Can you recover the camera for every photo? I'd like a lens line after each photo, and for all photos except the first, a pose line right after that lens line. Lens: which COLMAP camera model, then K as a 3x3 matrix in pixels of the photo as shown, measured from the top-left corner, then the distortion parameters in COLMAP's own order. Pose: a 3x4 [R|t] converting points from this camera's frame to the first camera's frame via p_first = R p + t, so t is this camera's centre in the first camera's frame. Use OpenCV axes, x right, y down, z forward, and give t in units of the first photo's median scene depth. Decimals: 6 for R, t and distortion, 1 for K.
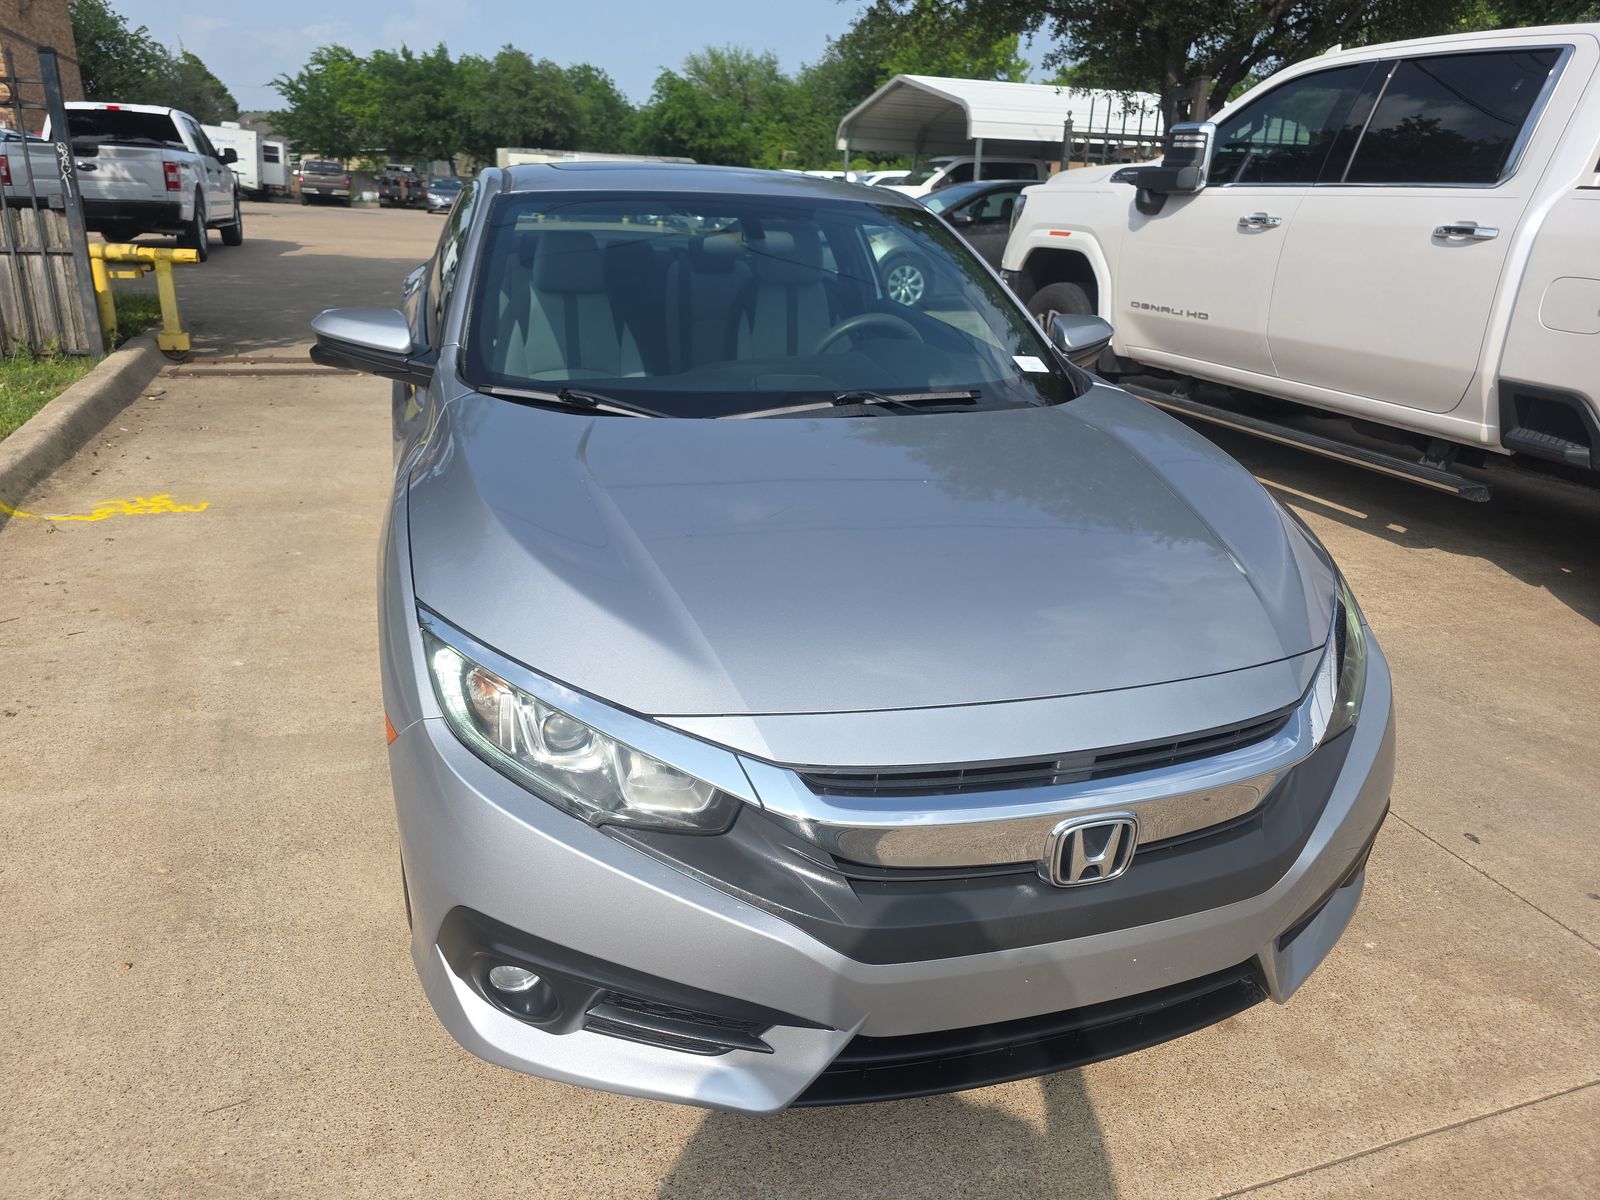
lens RADIAL K [[1067.4, 0, 800.0], [0, 1067.4, 600.0], [0, 0, 1]] dist [0.033309, -0.043807]
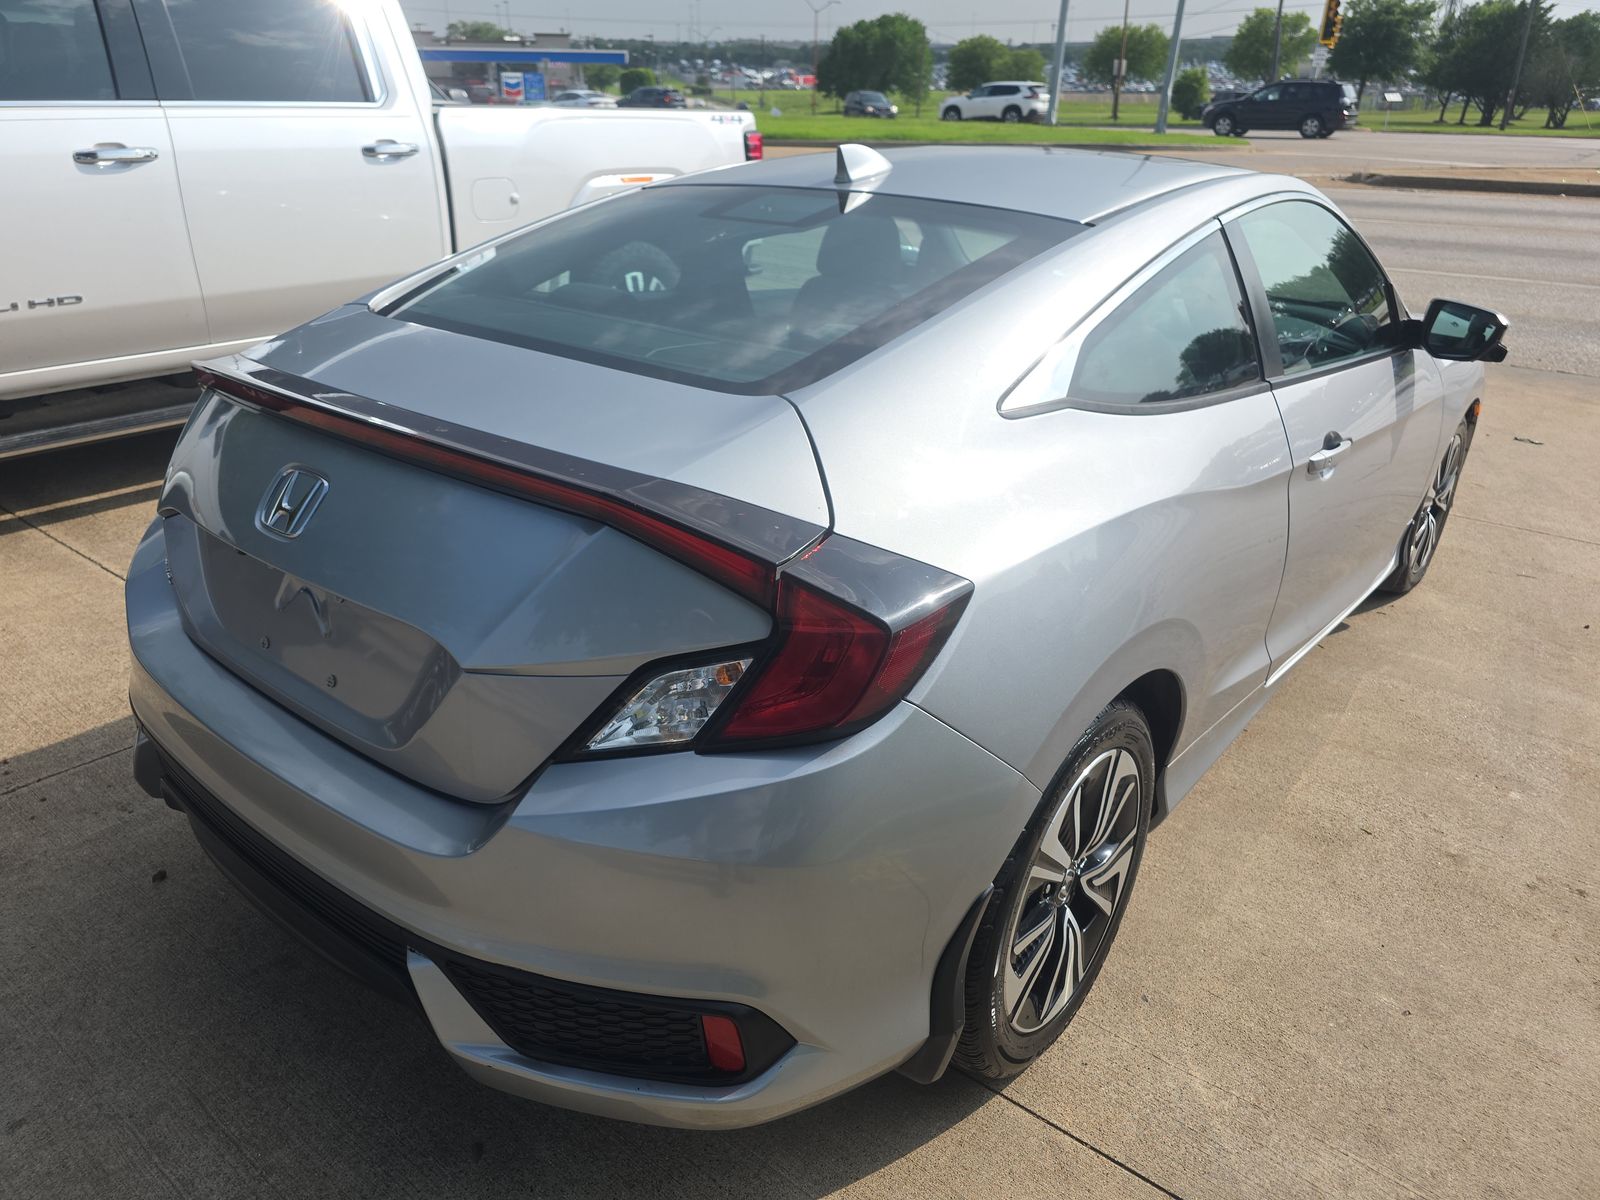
lens RADIAL K [[1067.4, 0, 800.0], [0, 1067.4, 600.0], [0, 0, 1]] dist [0.033309, -0.043807]
pose [[-0.520054, -0.406918, 0.750974, -0.451916], [0.258871, 0.762778, 0.592584, -0.401998], [-0.813960, 0.502580, -0.291346, 0.914756]]
